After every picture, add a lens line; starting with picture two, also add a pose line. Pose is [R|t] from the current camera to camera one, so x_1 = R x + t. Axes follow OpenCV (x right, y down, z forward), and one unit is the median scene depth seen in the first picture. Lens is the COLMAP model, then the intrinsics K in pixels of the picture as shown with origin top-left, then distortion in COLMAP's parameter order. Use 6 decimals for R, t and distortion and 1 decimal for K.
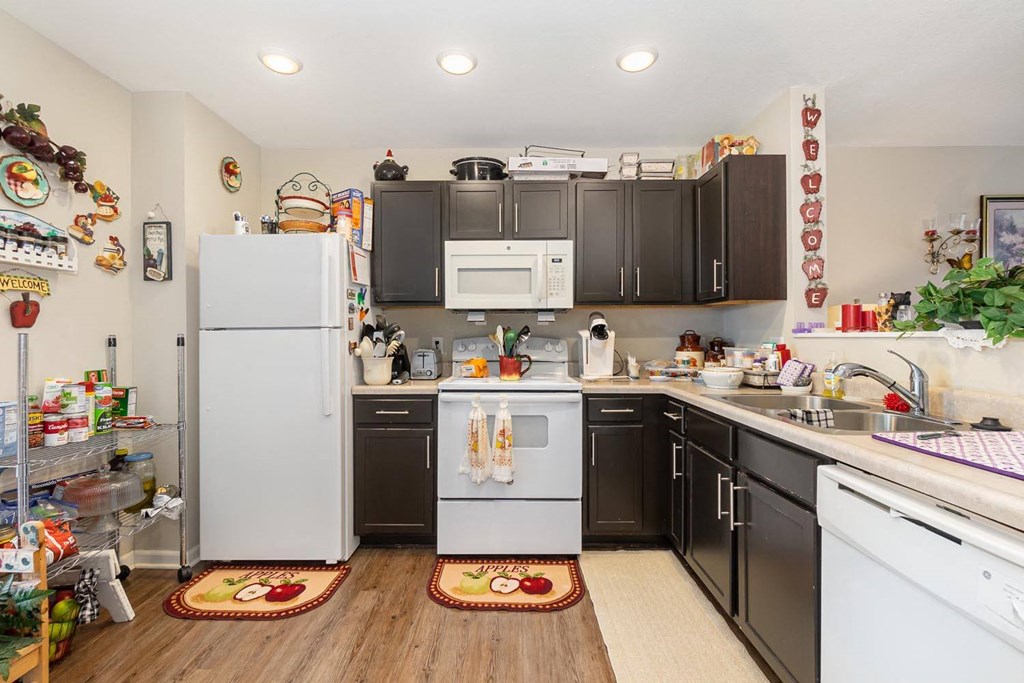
lens RADIAL K [[446.8, 0, 510.3], [0, 446.8, 333.1], [0, 0, 1]] dist [-0.002483, 0.000458]
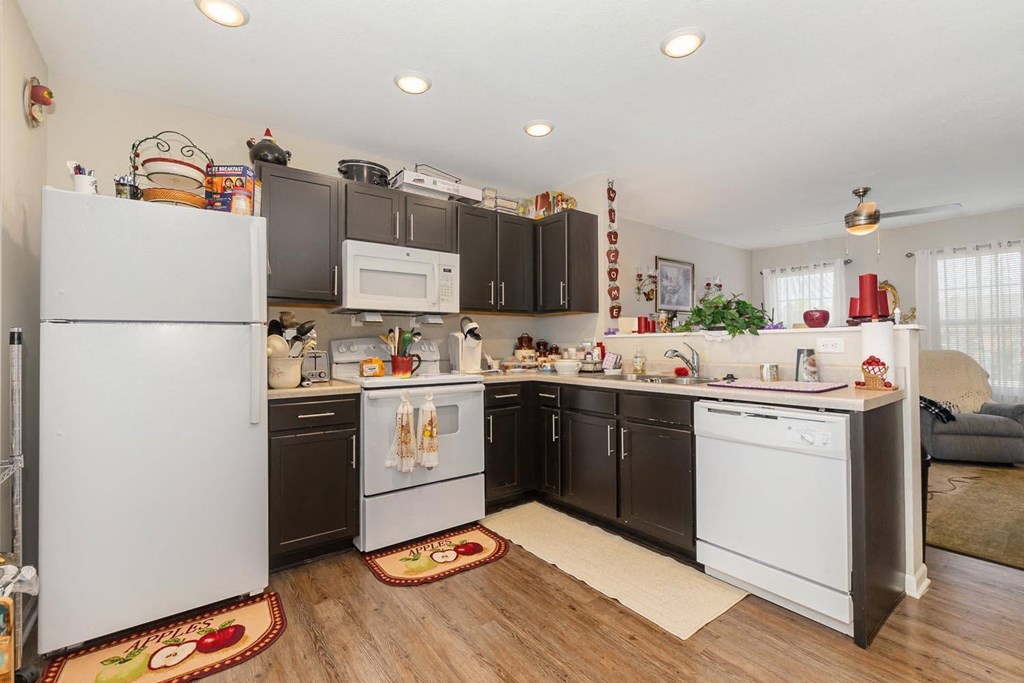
lens RADIAL K [[446.8, 0, 510.3], [0, 446.8, 333.1], [0, 0, 1]] dist [-0.002483, 0.000458]
pose [[0.794329, 0.012418, 0.607361, -0.513147], [0.002166, 0.999727, -0.023274, 0.027216], [-0.607484, 0.019803, 0.794085, -0.000885]]
